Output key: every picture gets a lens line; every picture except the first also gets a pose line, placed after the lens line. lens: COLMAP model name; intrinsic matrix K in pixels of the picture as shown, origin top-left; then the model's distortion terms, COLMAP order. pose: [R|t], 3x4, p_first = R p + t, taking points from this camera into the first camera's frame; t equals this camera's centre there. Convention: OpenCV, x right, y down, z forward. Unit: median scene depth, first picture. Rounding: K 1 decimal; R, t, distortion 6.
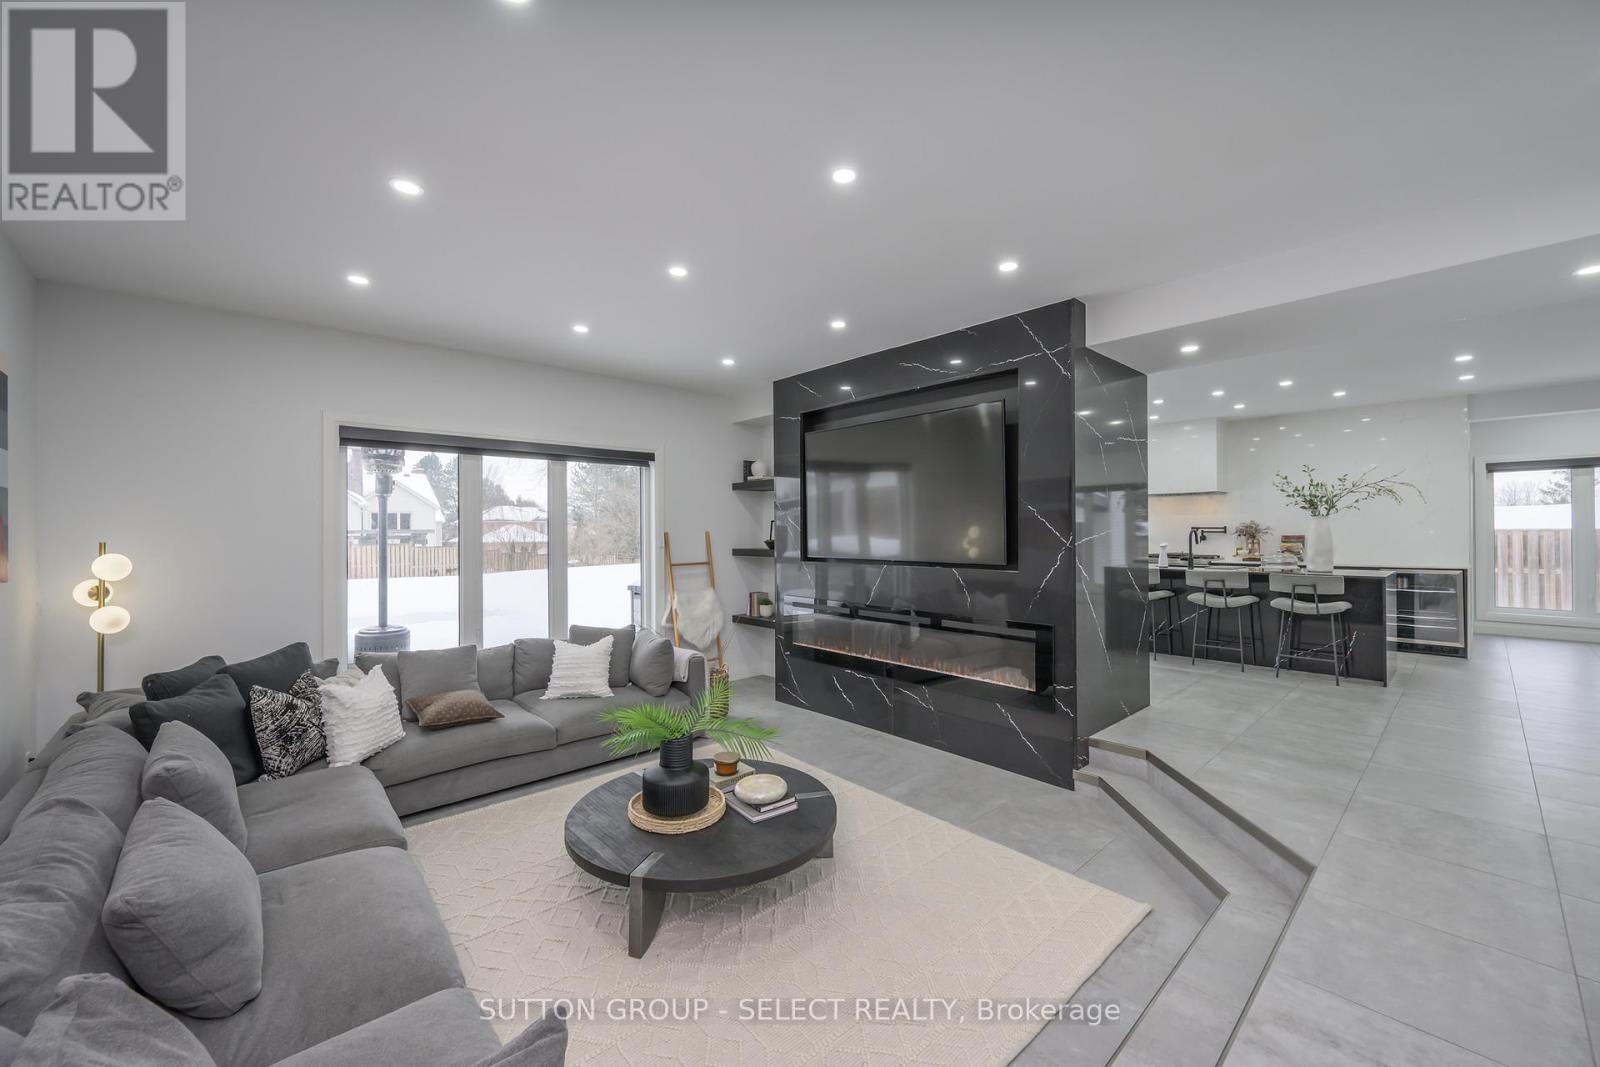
lens RADIAL K [[629.5, 0, 826.2], [0, 629.5, 531.0], [0, 0, 1]] dist [0.005770, 0.000154]
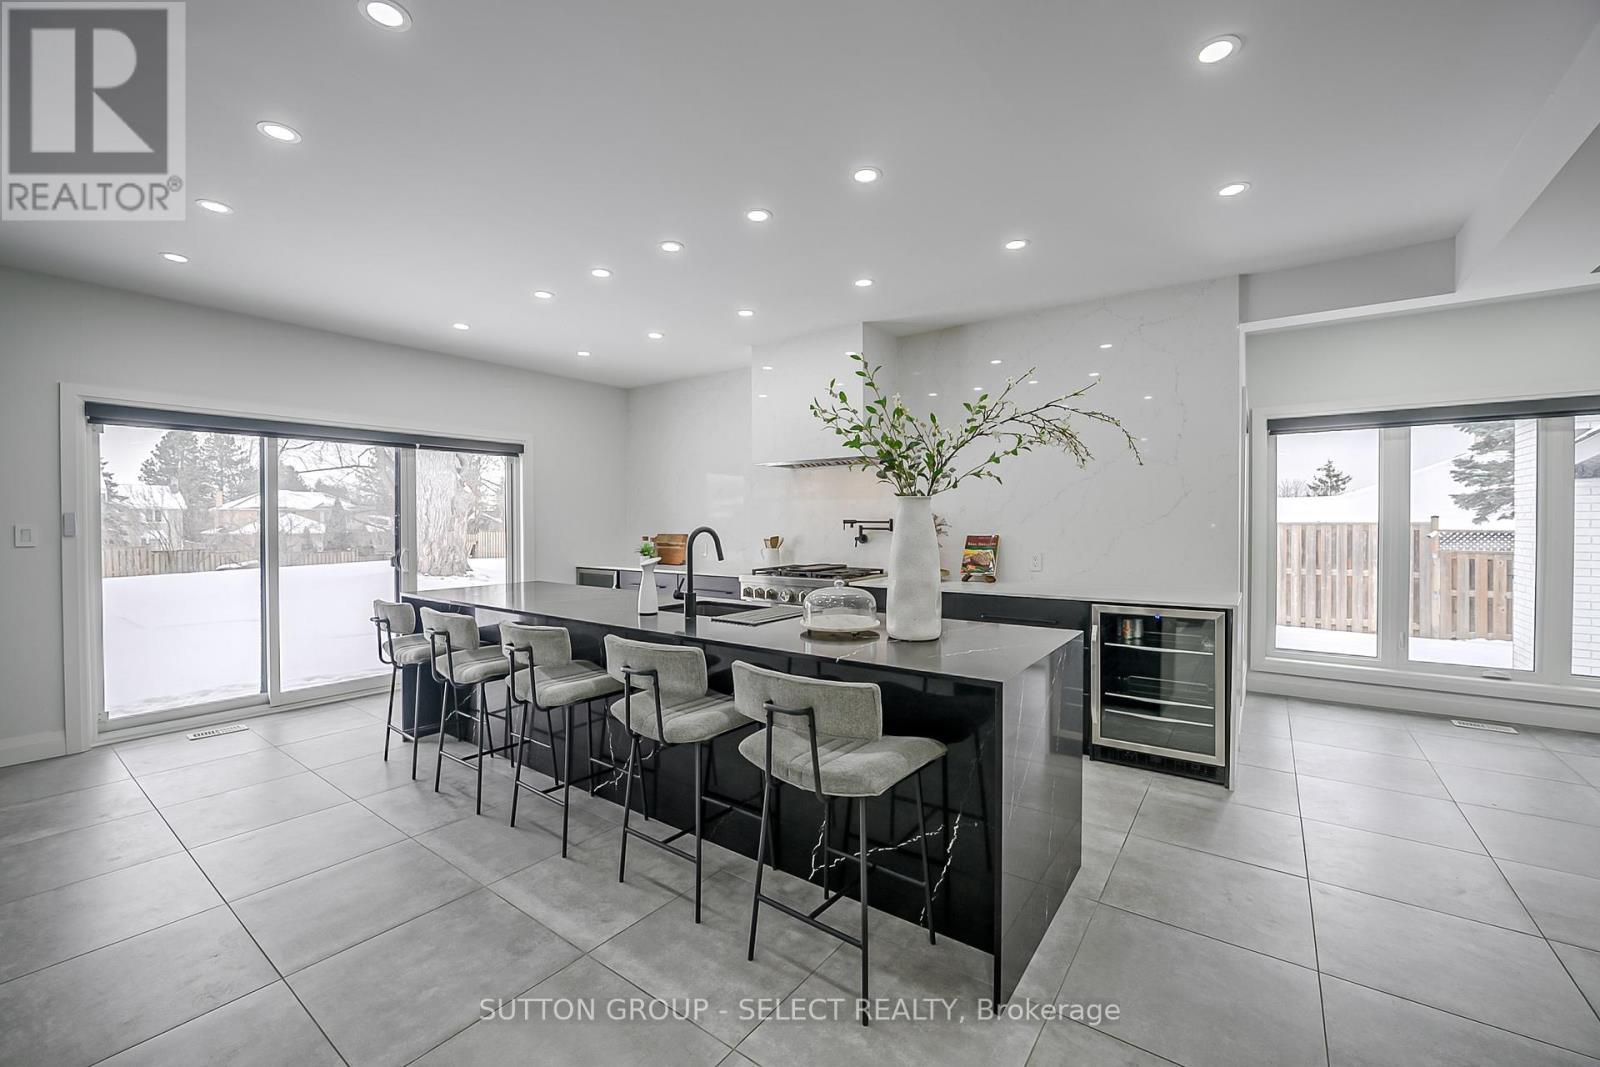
lens RADIAL K [[633.4, 0, 800.0], [0, 633.4, 533.5], [0, 0, 1]] dist [-0.029011, 0.000413]
pose [[0.986577, -0.001862, 0.163288, 0.958182], [-0.001231, 0.999822, 0.018840, -0.011082], [-0.163294, -0.018788, 0.986399, 0.920606]]
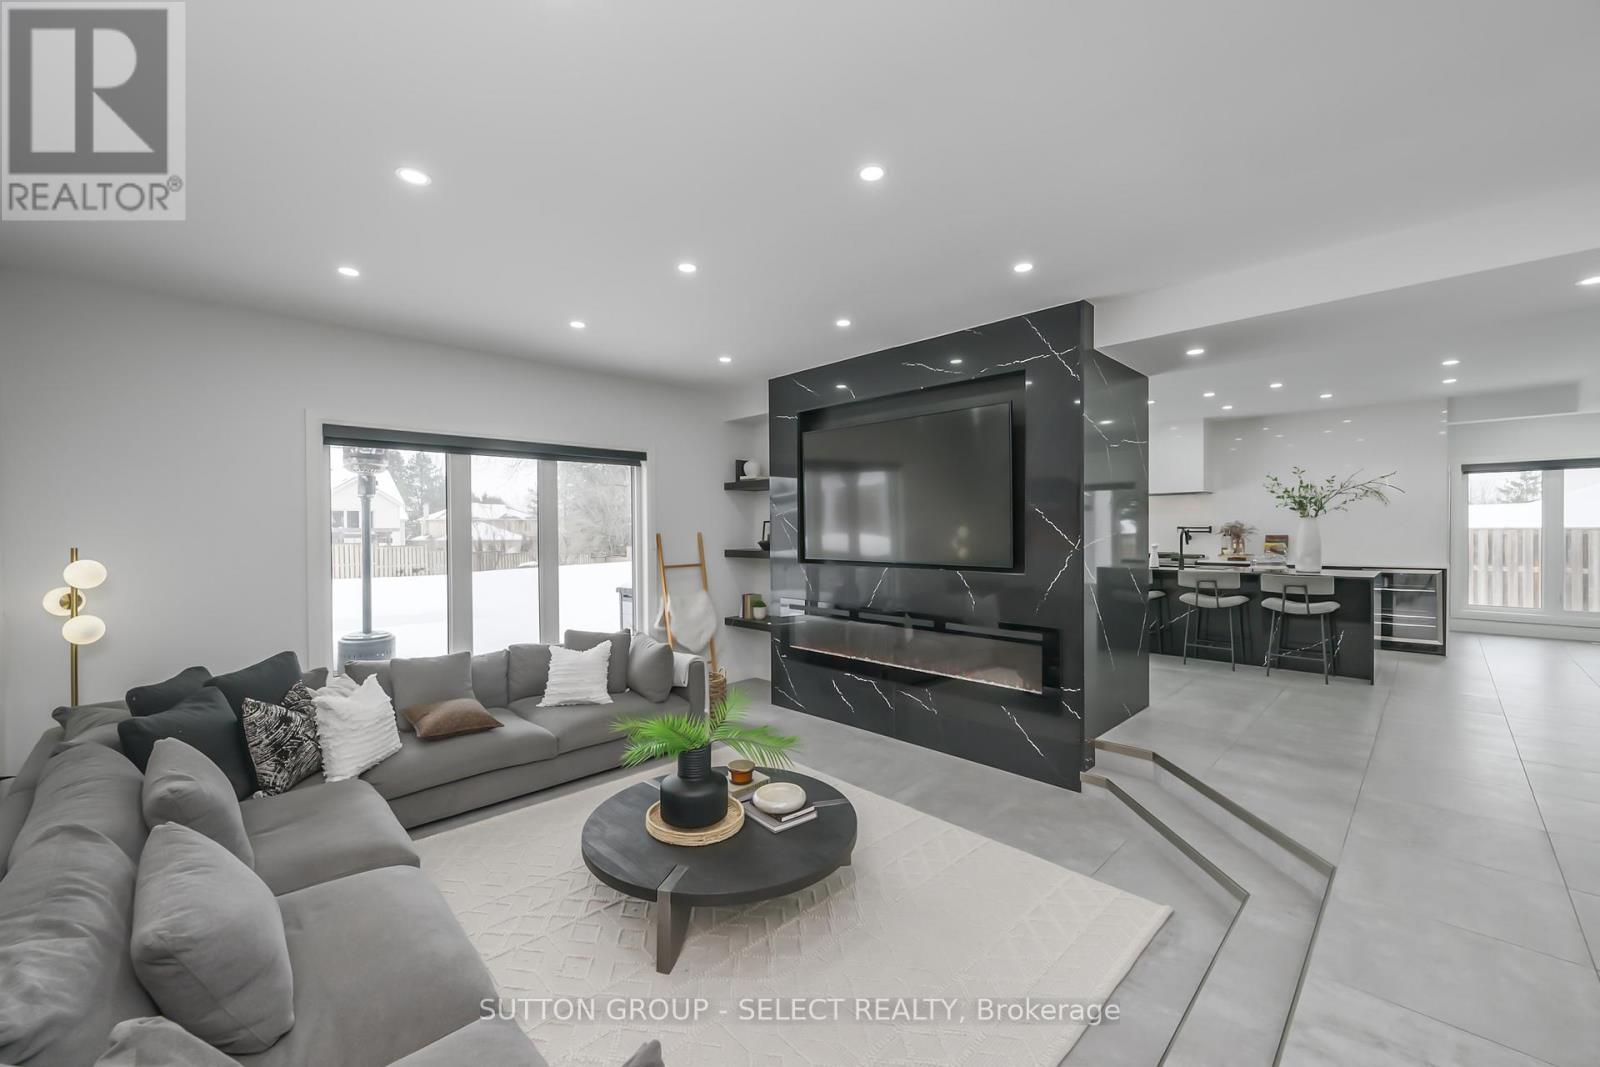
lens RADIAL K [[636.5, 0, 822.6], [0, 636.5, 536.6], [0, 0, 1]] dist [0.007079, -0.000470]
pose [[0.999332, -0.000766, 0.036533, -0.052563], [0.000284, 0.999913, 0.013188, -0.008802], [-0.036539, -0.013169, 0.999245, 0.005187]]
